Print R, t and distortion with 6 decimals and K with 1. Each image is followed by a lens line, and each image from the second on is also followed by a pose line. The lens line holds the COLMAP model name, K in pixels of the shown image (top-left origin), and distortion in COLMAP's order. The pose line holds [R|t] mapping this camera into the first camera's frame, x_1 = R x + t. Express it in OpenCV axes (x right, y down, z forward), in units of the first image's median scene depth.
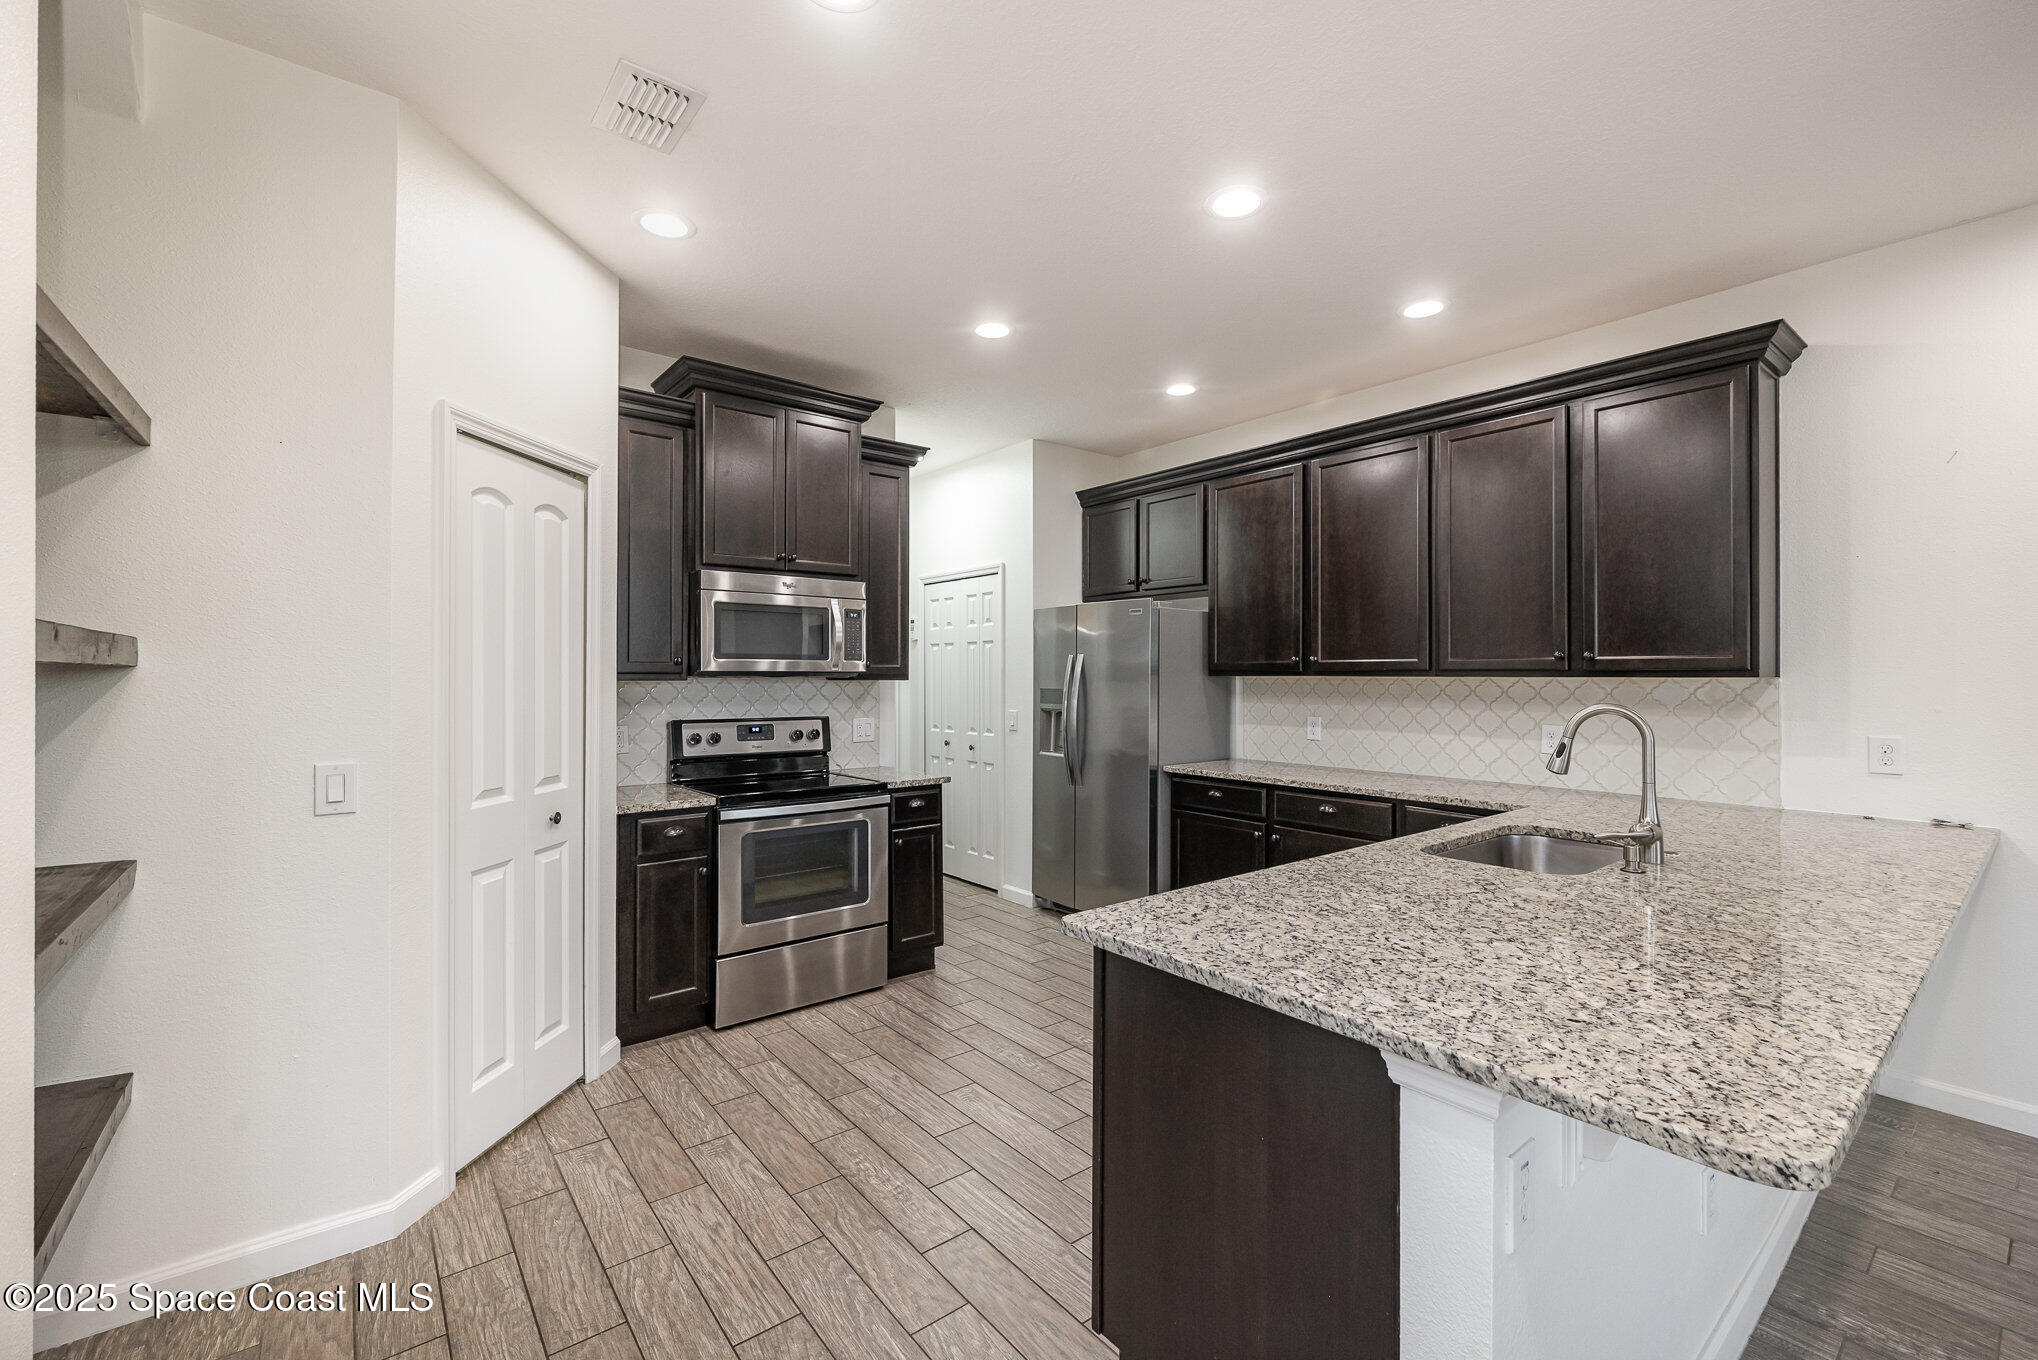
lens RADIAL K [[821.4, 0, 1013.8], [0, 821.4, 676.8], [0, 0, 1]] dist [0.000509, 0.000072]
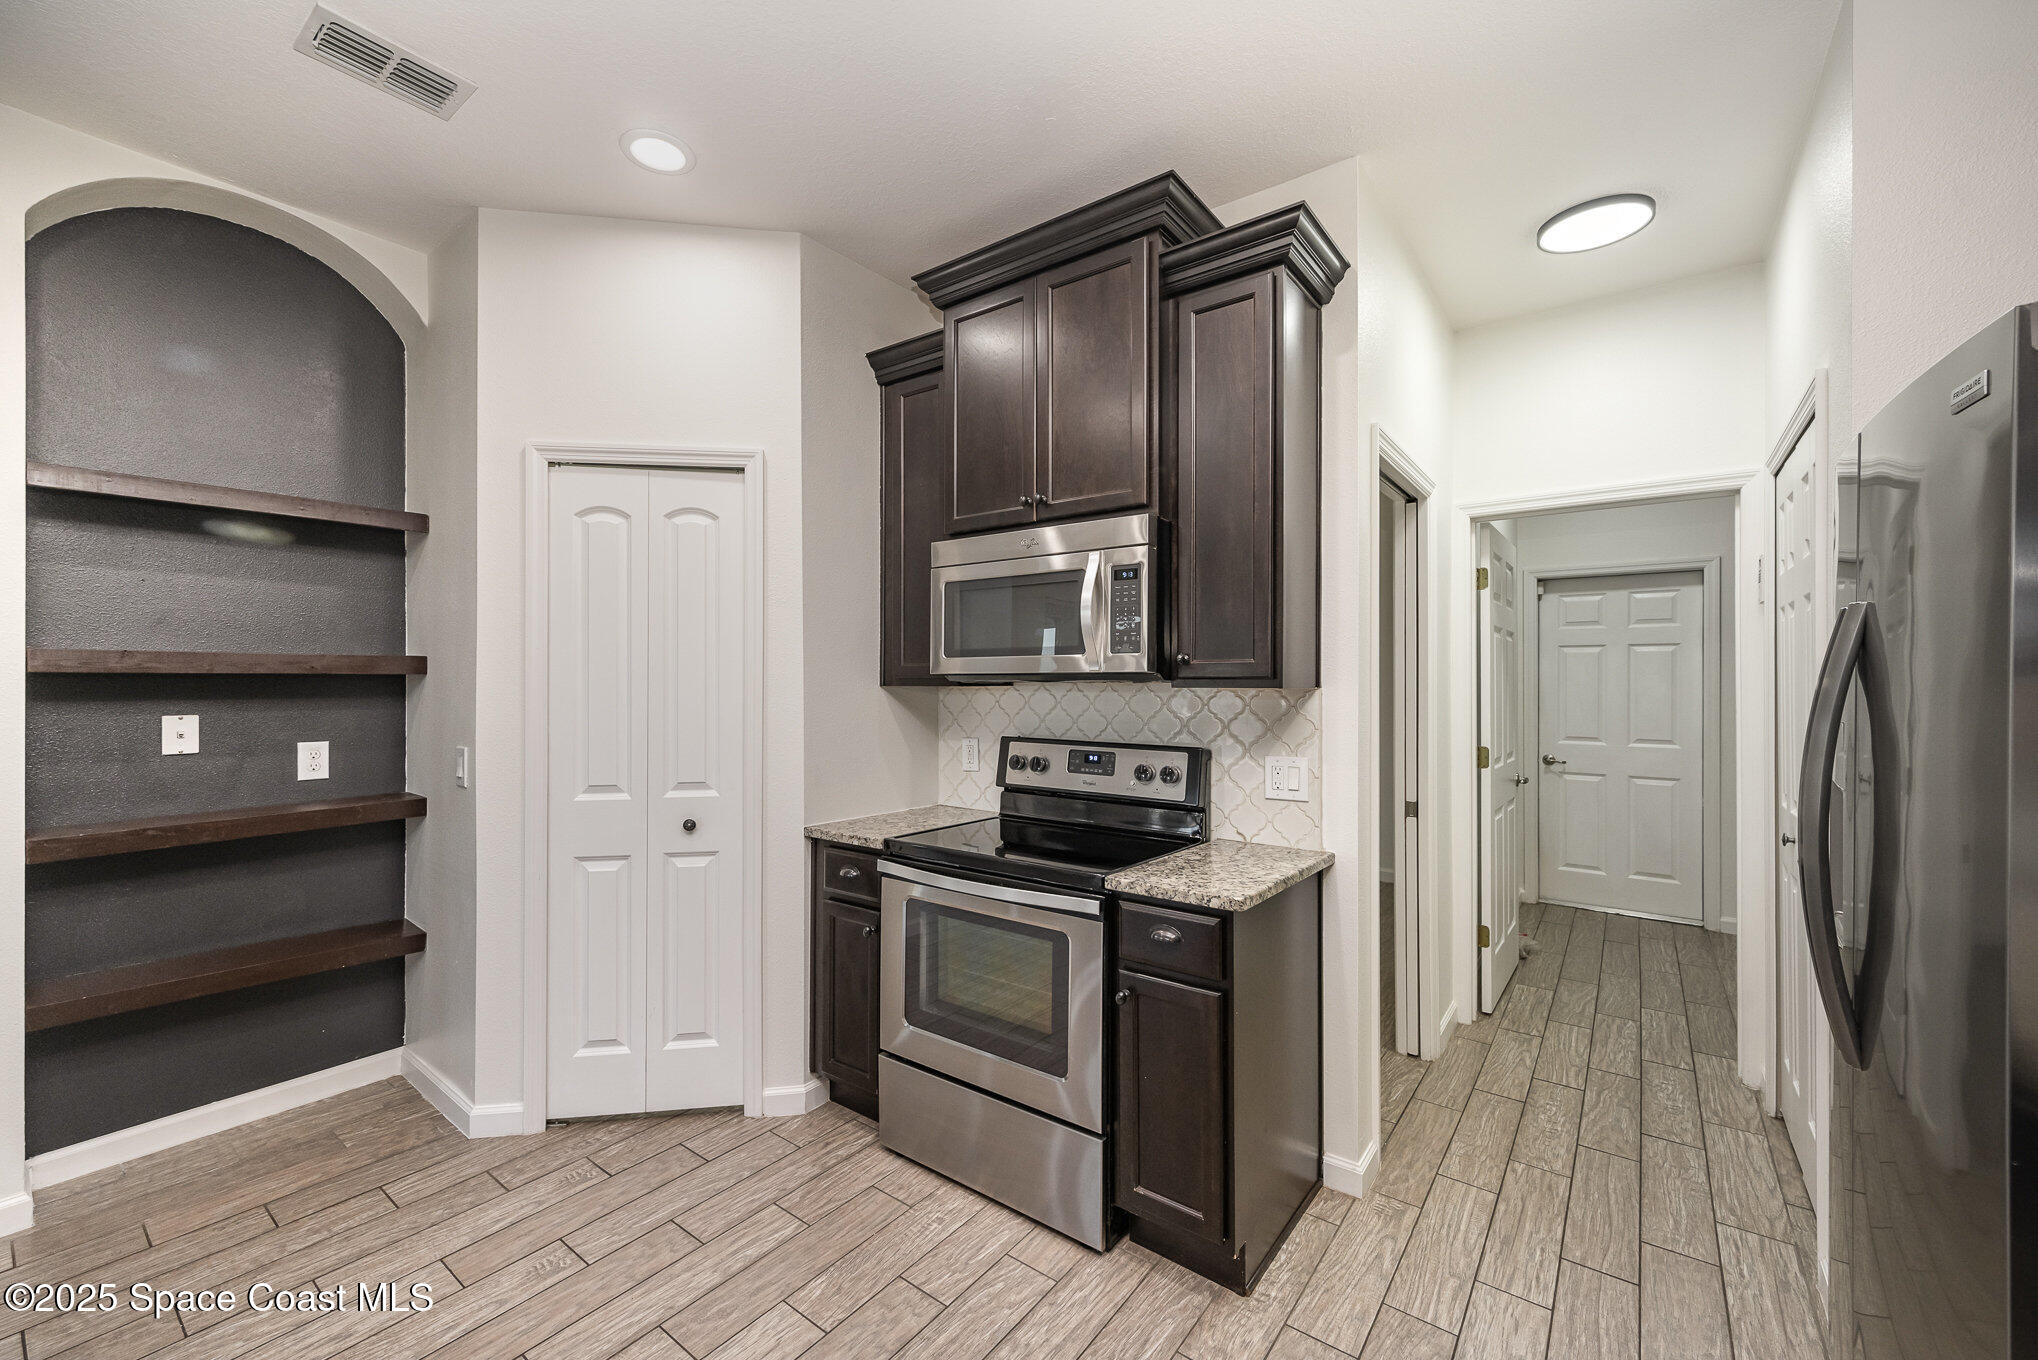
lens RADIAL K [[821.4, 0, 1013.8], [0, 821.4, 676.8], [0, 0, 1]] dist [0.000509, 0.000072]
pose [[0.261495, -0.004459, -0.965194, 0.352130], [-0.000600, 0.999988, -0.004782, -0.000411], [0.965205, 0.001830, 0.261489, 0.799480]]
